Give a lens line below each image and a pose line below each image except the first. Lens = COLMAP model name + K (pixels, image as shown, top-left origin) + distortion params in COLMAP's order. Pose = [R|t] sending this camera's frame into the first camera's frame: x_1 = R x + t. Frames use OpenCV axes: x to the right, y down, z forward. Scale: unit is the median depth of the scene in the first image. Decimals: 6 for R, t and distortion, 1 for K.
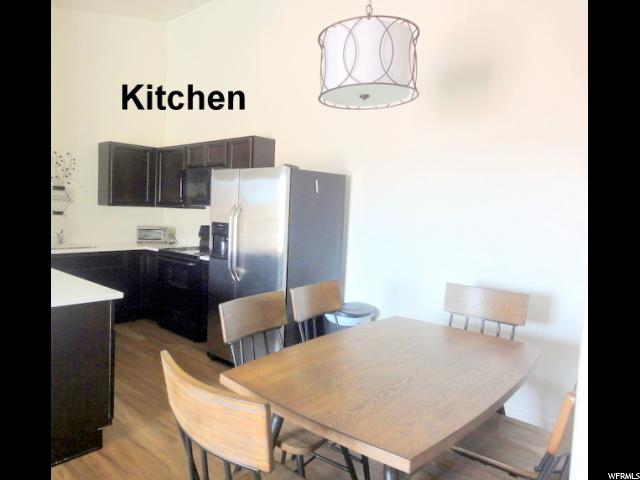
lens RADIAL K [[448.7, 0, 317.1], [0, 448.7, 243.2], [0, 0, 1]] dist [-0.063693, -0.000324]
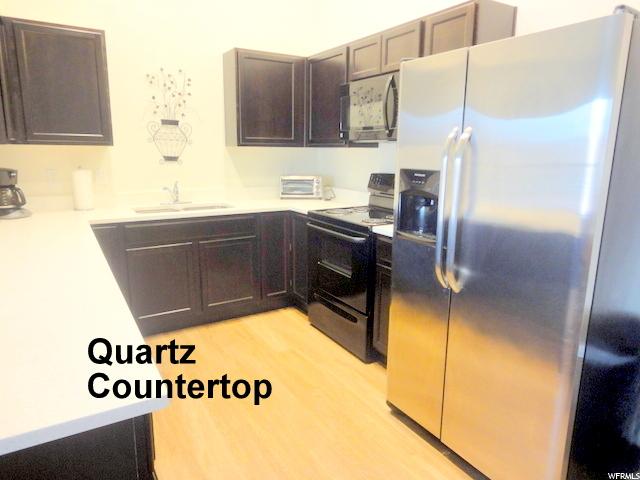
lens RADIAL K [[448.7, 0, 320.1], [0, 448.7, 240.3], [0, 0, 1]] dist [-0.063693, -0.000324]
pose [[0.944733, 0.034321, -0.326041, -0.125625], [0.003991, 0.993227, 0.116118, -0.020703], [0.327818, -0.111002, 0.938197, 0.391307]]
